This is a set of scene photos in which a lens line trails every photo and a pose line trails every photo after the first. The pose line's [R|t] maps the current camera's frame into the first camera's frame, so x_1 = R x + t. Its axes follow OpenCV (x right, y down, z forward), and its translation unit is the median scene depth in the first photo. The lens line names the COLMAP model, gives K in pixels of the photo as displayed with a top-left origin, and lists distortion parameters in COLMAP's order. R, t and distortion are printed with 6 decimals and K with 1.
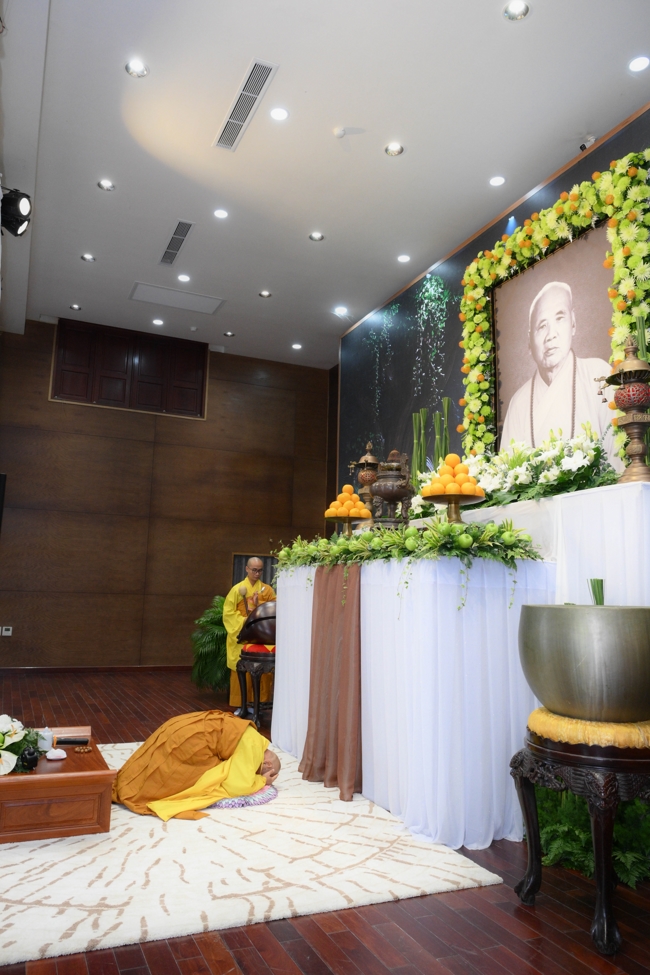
lens RADIAL K [[710.1, 0, 325.0], [0, 710.1, 487.5], [0, 0, 1]] dist [-0.002390, -0.000304]
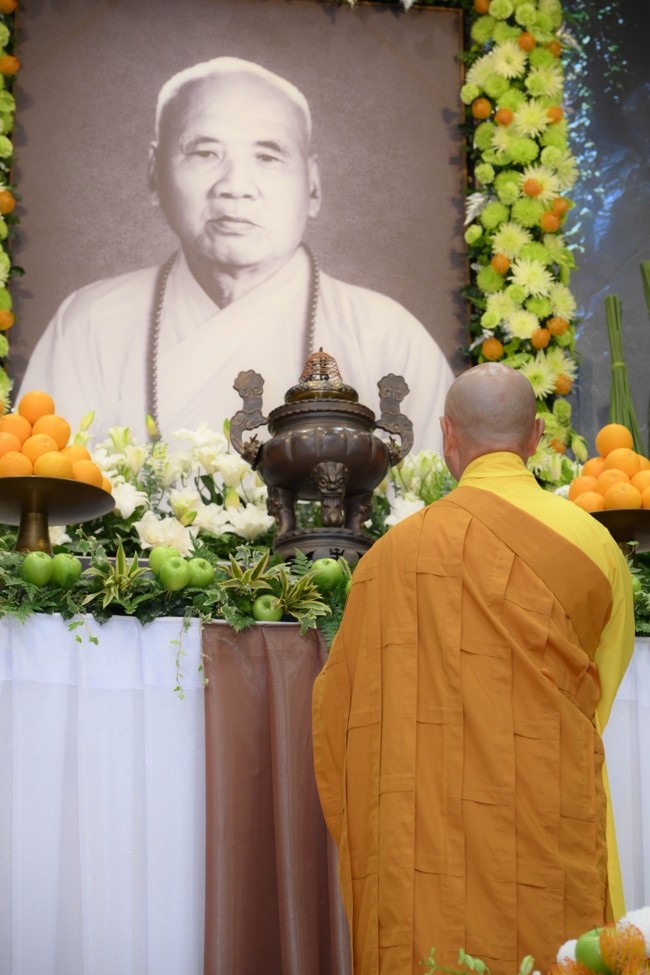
lens RADIAL K [[2433.6, 0, 325.0], [0, 2433.6, 487.5], [0, 0, 1]] dist [0.042717, -0.002105]
pose [[0.234839, 0.273406, 0.932791, -0.796640], [-0.132055, 0.959705, -0.248049, 0.245704], [-0.963023, -0.064928, 0.261480, 0.543718]]
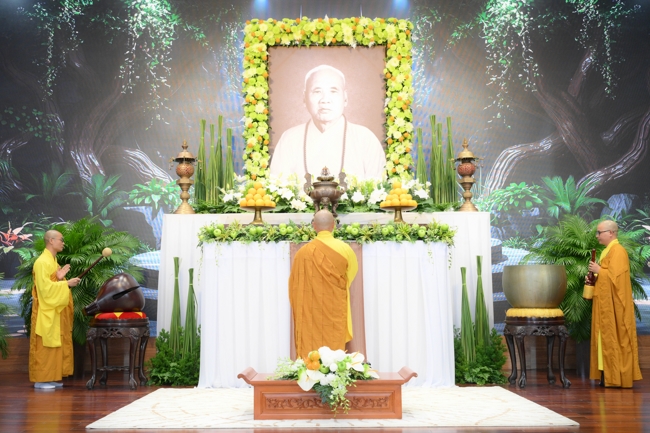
lens RADIAL K [[765.6, 0, 325.0], [0, 765.6, 216.5], [0, 0, 1]] dist [0.004185, 0.002754]
pose [[0.411323, 0.079823, 0.907988, -1.061851], [-0.123005, 0.991907, -0.031479, 0.078896], [-0.903152, -0.098739, 0.417812, 0.263333]]
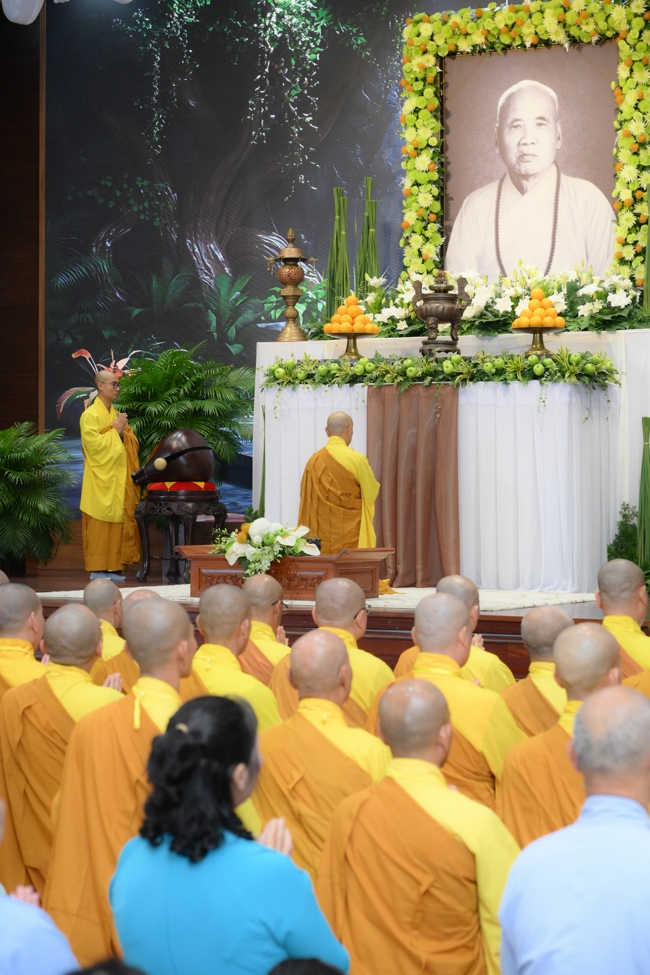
lens RADIAL K [[2346.5, 0, 325.0], [0, 2346.5, 487.5], [0, 0, 1]] dist [-0.004416, -0.042704]
pose [[0.804563, -0.018161, 0.593590, -1.576116], [-0.075792, 0.988219, 0.132964, -0.140148], [-0.589011, -0.151967, 0.793707, -1.230091]]
